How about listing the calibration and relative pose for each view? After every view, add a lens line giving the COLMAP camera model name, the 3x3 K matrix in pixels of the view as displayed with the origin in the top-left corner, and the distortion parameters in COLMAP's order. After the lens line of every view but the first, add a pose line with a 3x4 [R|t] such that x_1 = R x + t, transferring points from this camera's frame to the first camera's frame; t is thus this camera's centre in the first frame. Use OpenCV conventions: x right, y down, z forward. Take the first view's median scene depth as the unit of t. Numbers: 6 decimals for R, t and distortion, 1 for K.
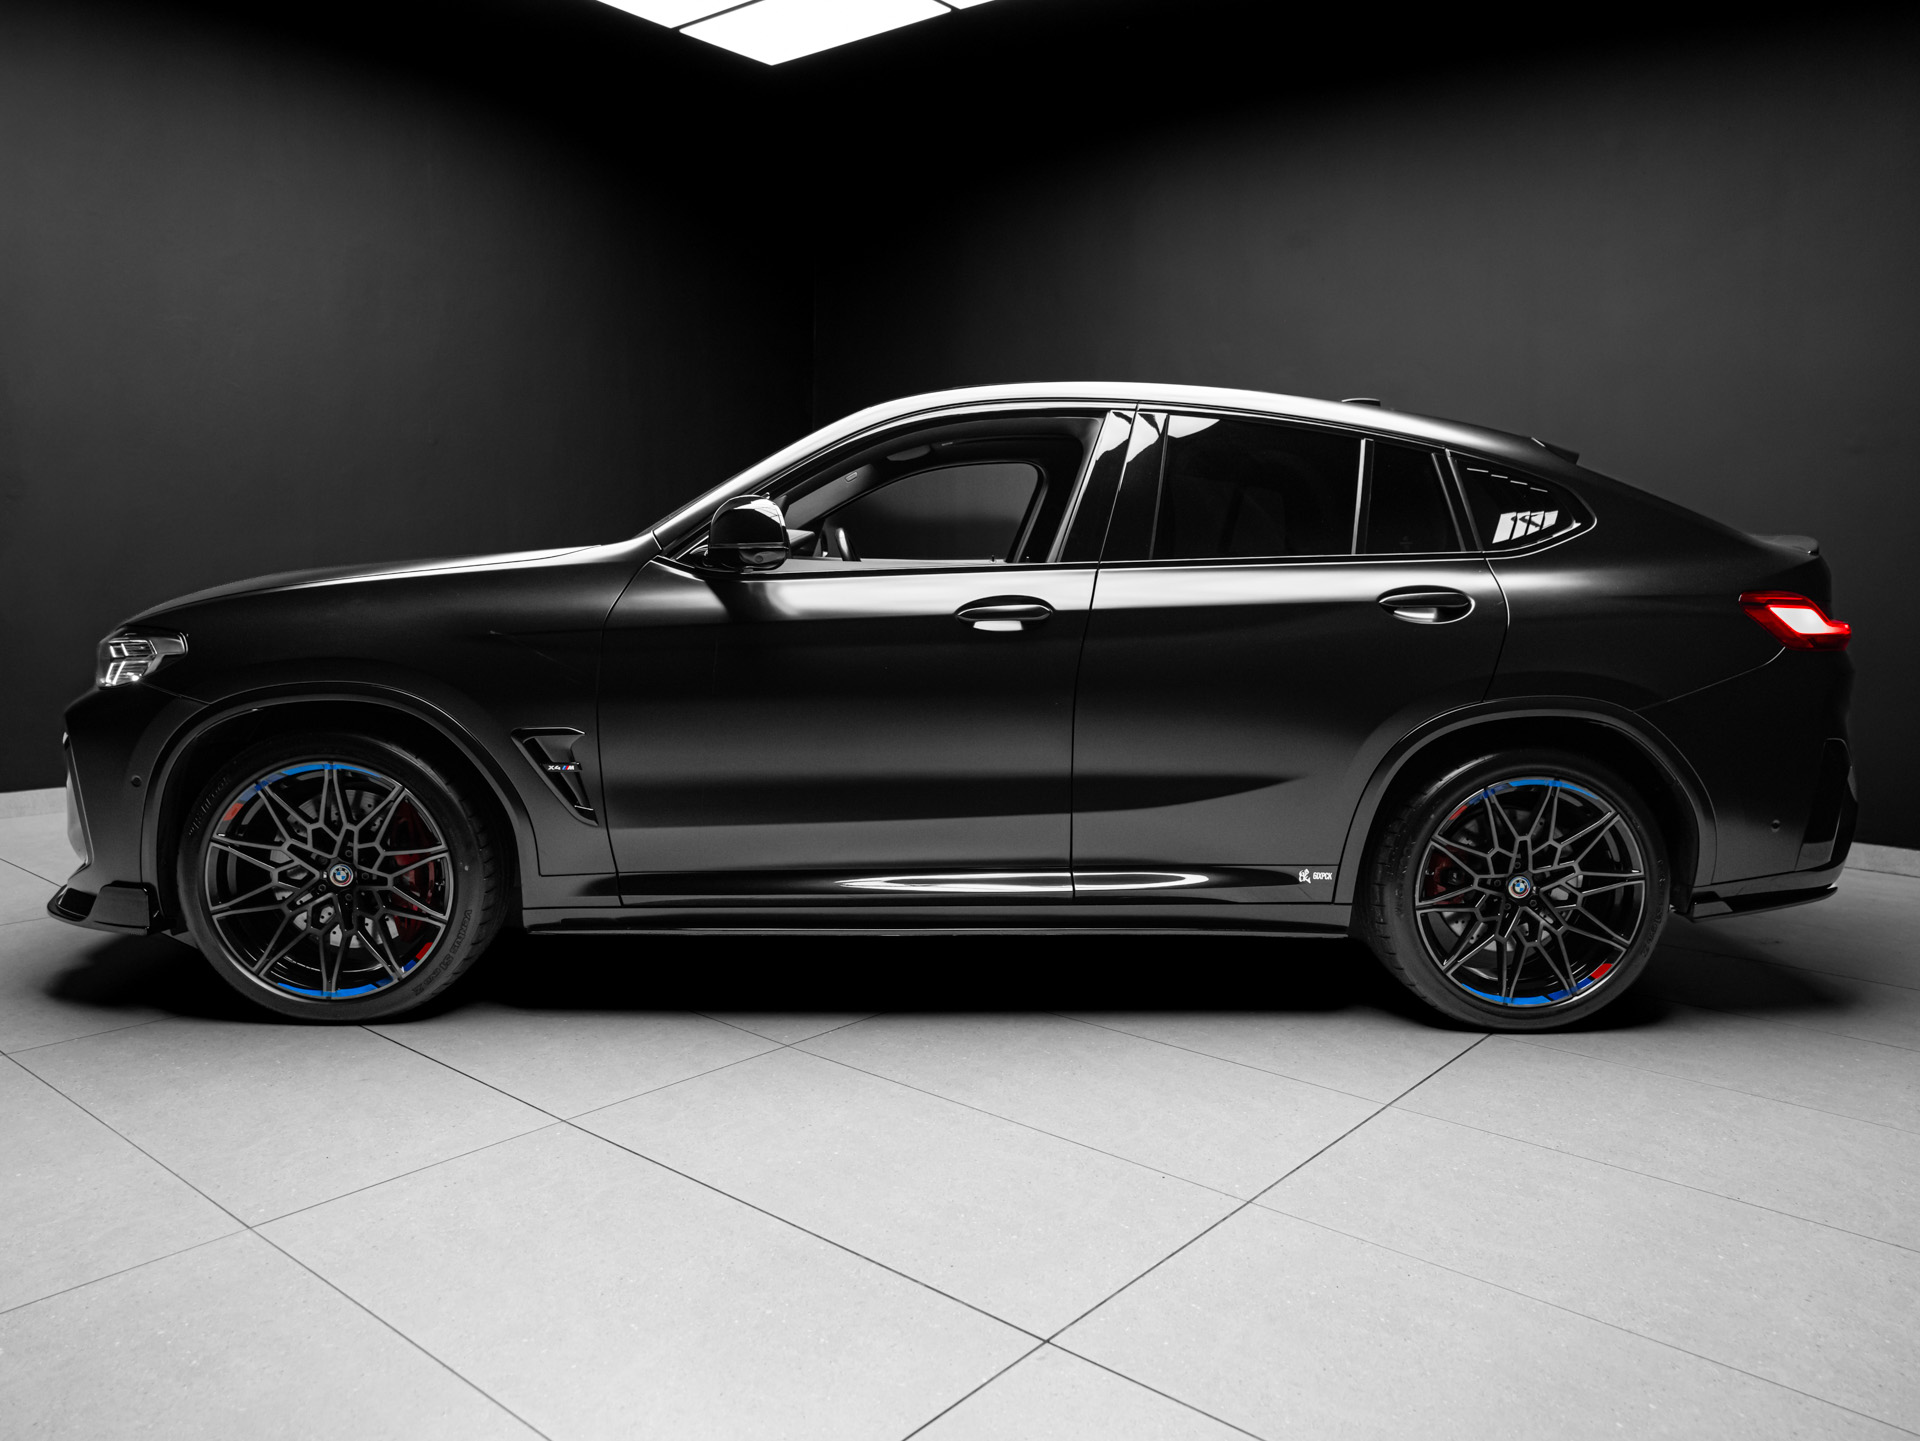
lens RADIAL K [[1386.4, 0, 960.0], [0, 1386.4, 720.5], [0, 0, 1]] dist [-0.002651, 0.004885]
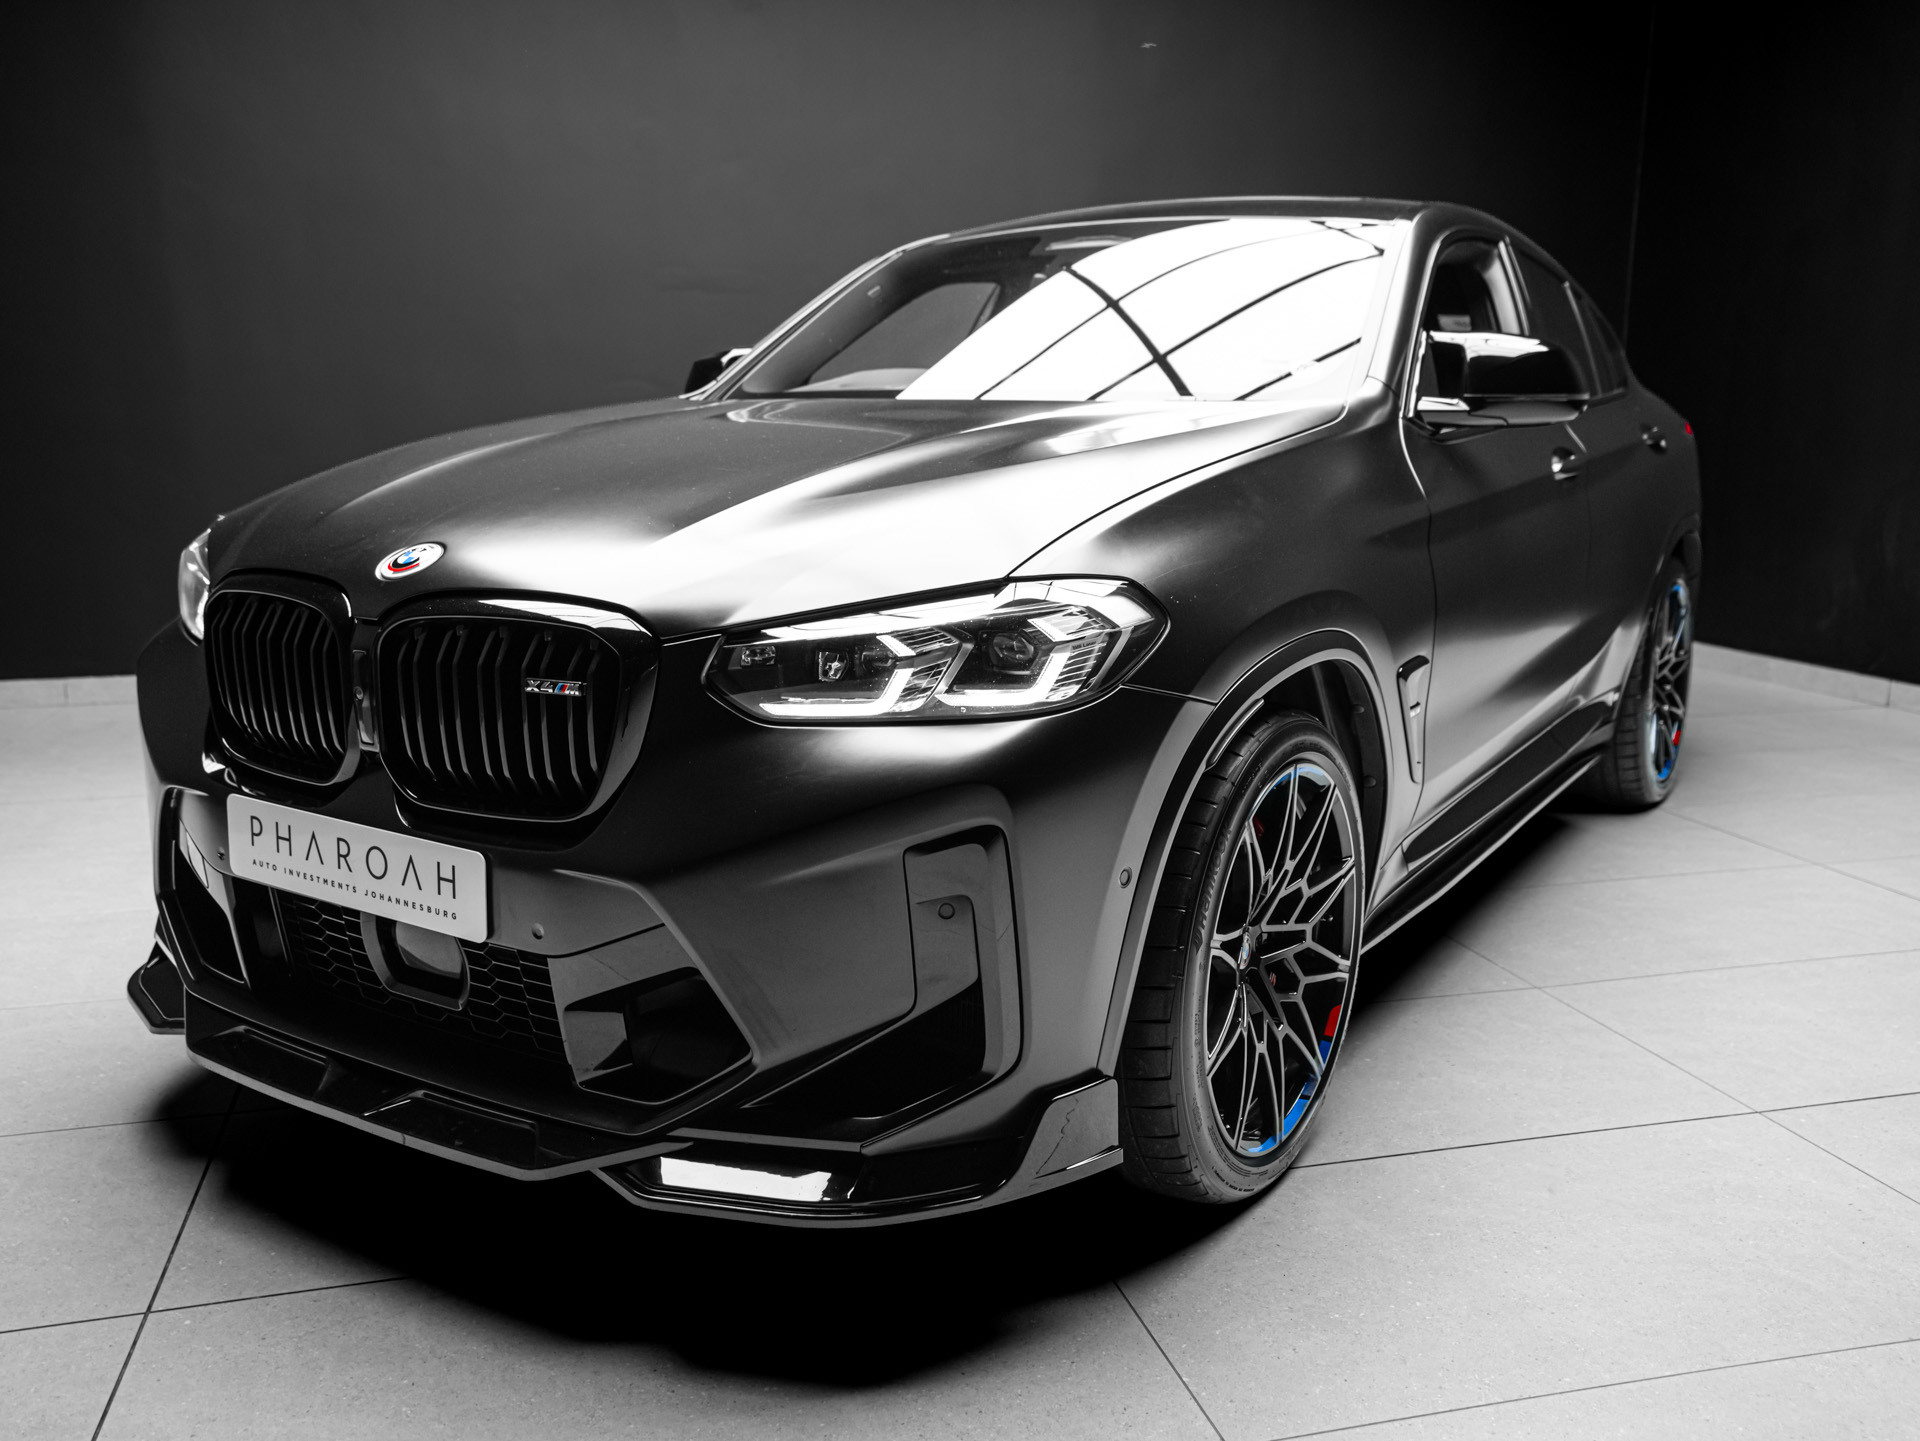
lens RADIAL K [[1659.5, 0, 960.0], [0, 1659.5, 720.5], [0, 0, 1]] dist [0.016096, 0.007176]
pose [[0.577432, -0.171769, 0.798165, -1.089488], [0.096088, 0.985121, 0.142488, -0.105301], [-0.810765, -0.005583, 0.585346, 0.672512]]
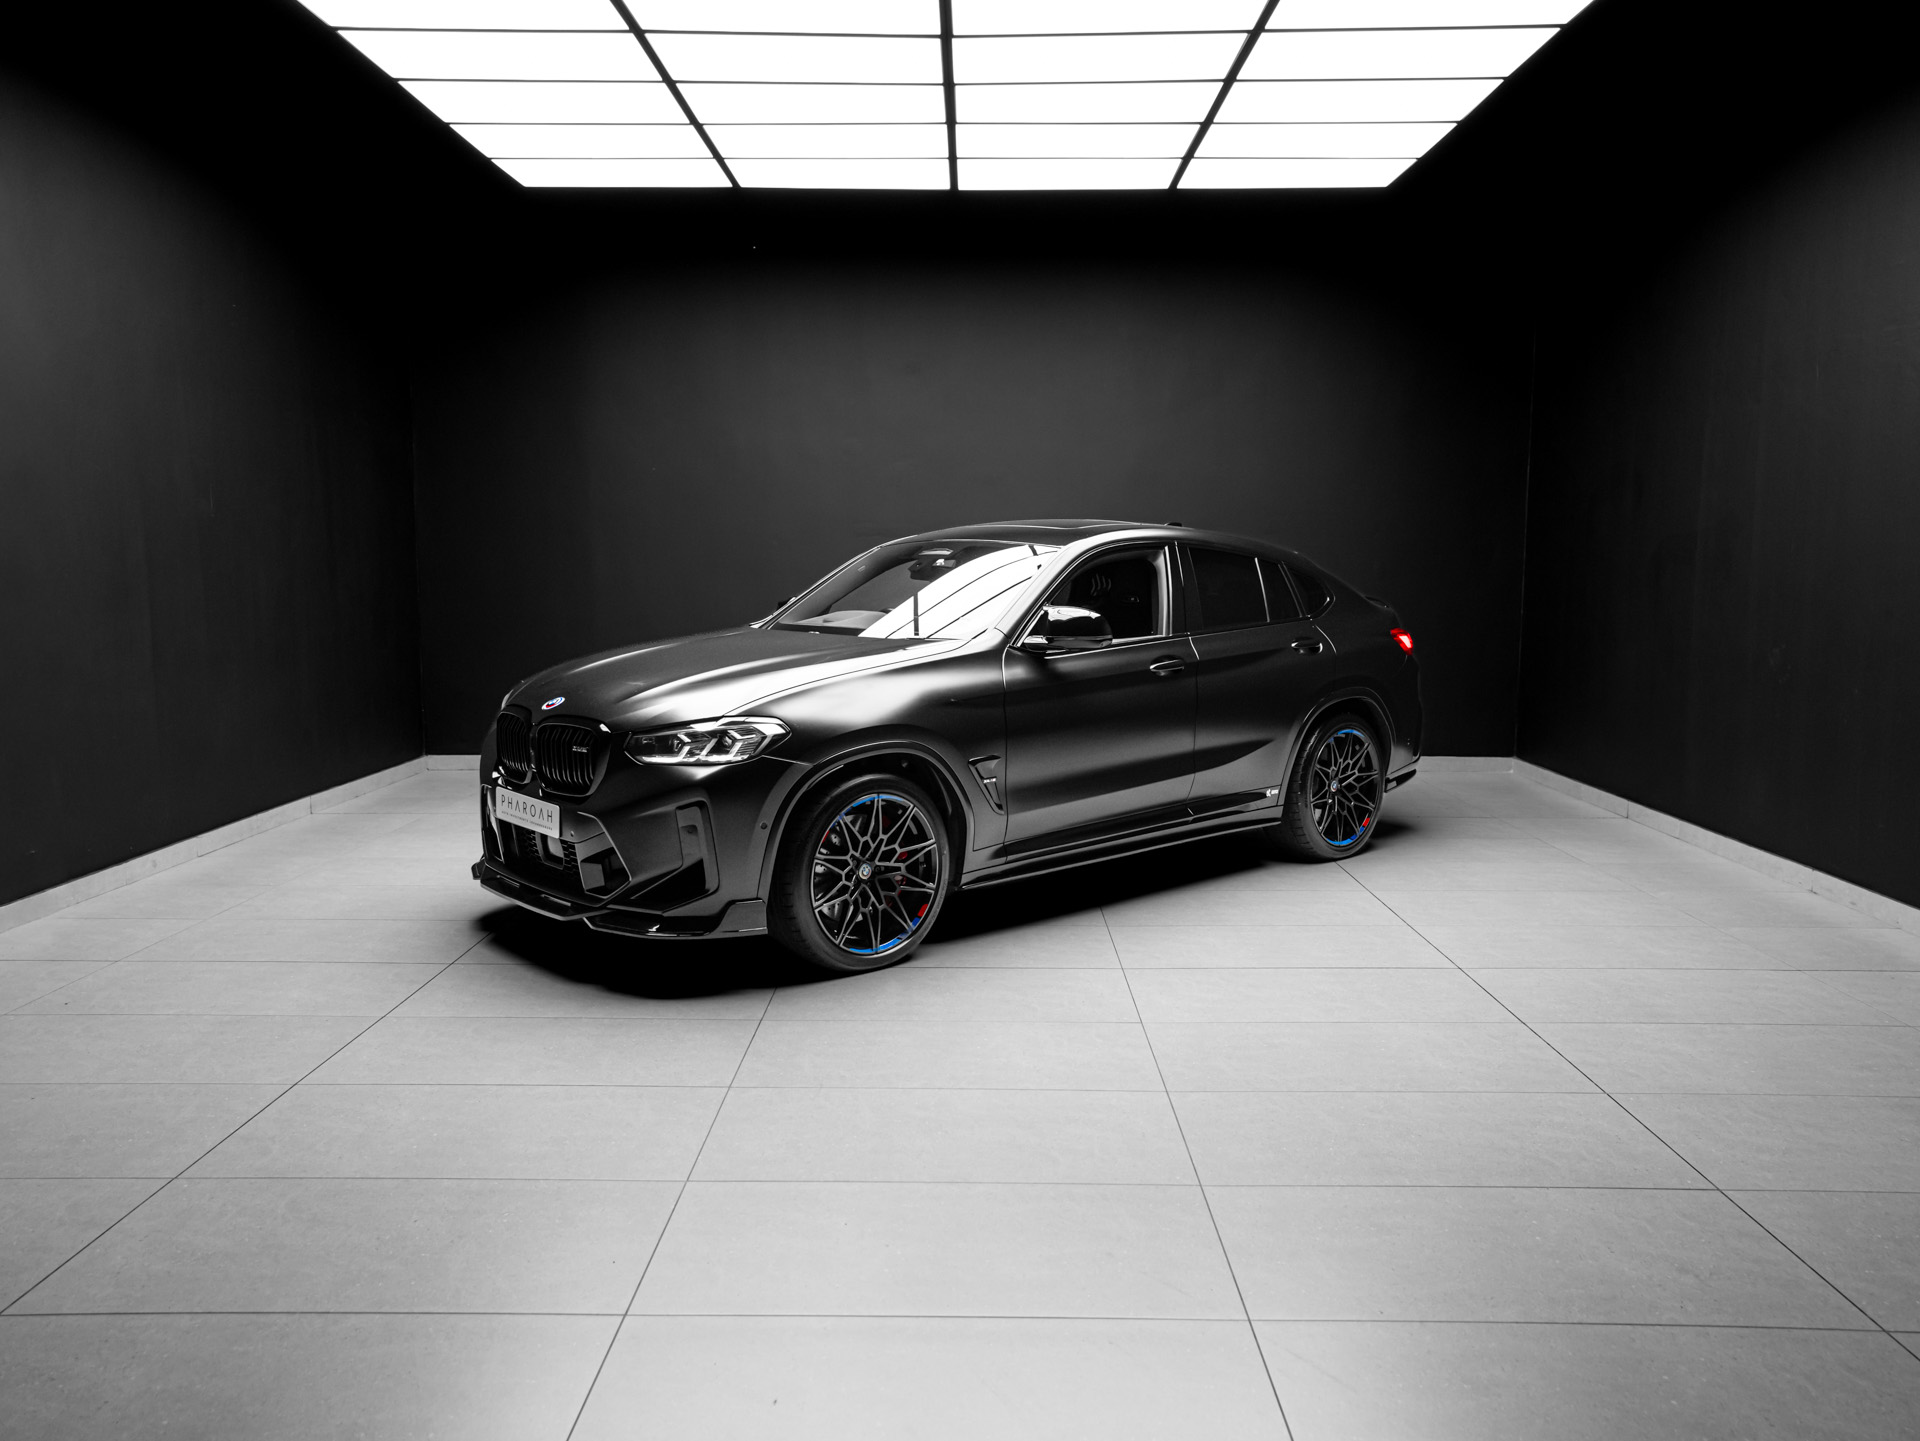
lens RADIAL K [[1467.4, 0, 952.0], [0, 1467.4, 720.9], [0, 0, 1]] dist [-0.027231, 0.066716]
pose [[0.776415, -0.091829, 0.623496, -1.342357], [0.081331, 0.995654, 0.045363, -0.112587], [-0.624953, 0.015489, 0.780509, -0.289914]]
